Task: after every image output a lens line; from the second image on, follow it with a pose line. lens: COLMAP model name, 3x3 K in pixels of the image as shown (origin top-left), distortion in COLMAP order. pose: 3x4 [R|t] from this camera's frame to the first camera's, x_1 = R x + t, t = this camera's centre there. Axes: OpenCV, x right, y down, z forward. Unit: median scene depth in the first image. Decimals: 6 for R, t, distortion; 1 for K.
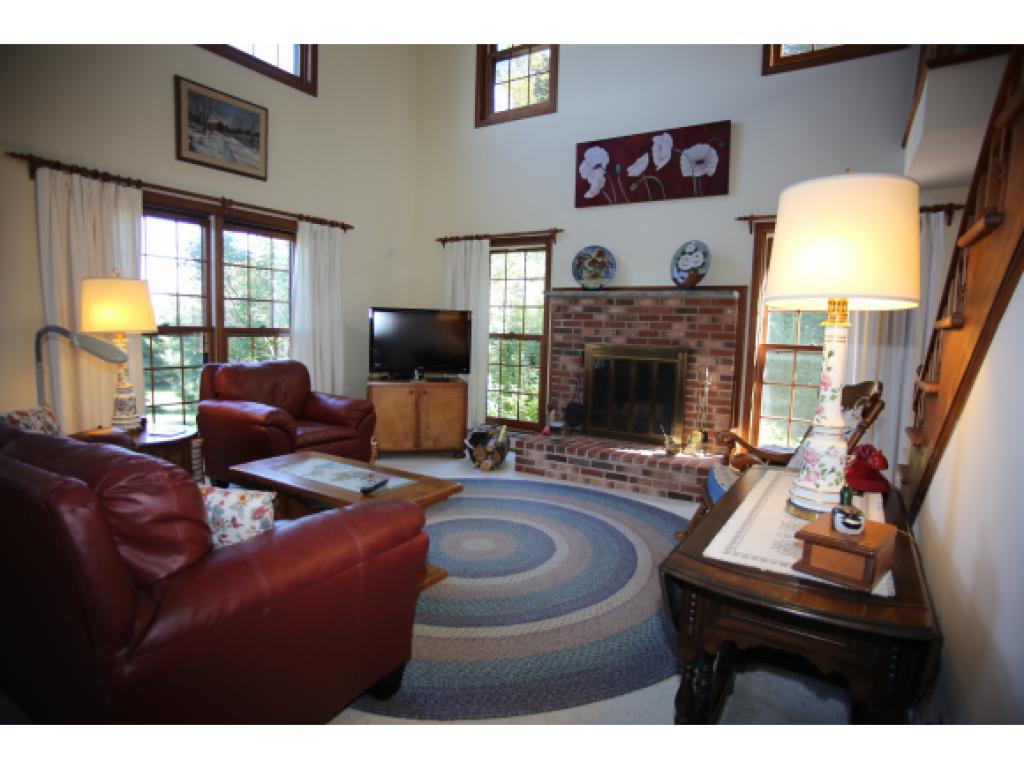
lens RADIAL K [[556.6, 0, 512.2], [0, 556.6, 390.3], [0, 0, 1]] dist [-0.120714, 0.068134]
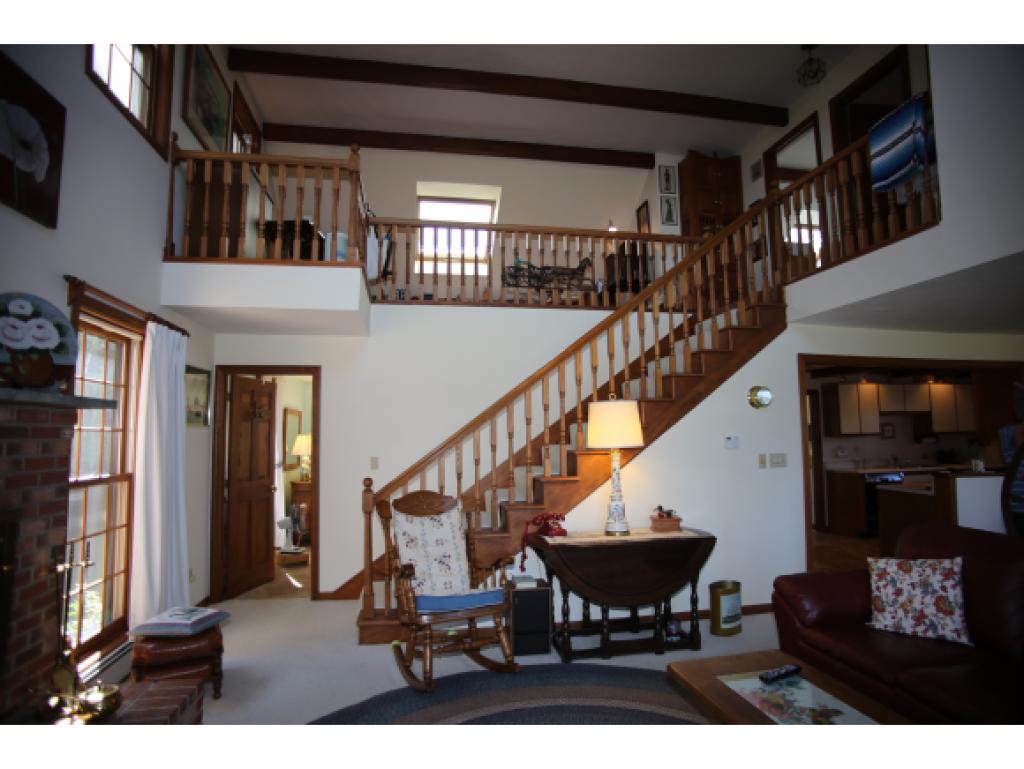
lens RADIAL K [[556.6, 0, 512.2], [0, 556.6, 390.3], [0, 0, 1]] dist [-0.120714, 0.068134]
pose [[-0.664312, 0.039394, 0.746417, -0.328211], [0.076528, 0.996947, 0.015493, -0.158579], [-0.743528, 0.067414, -0.665299, 0.998011]]
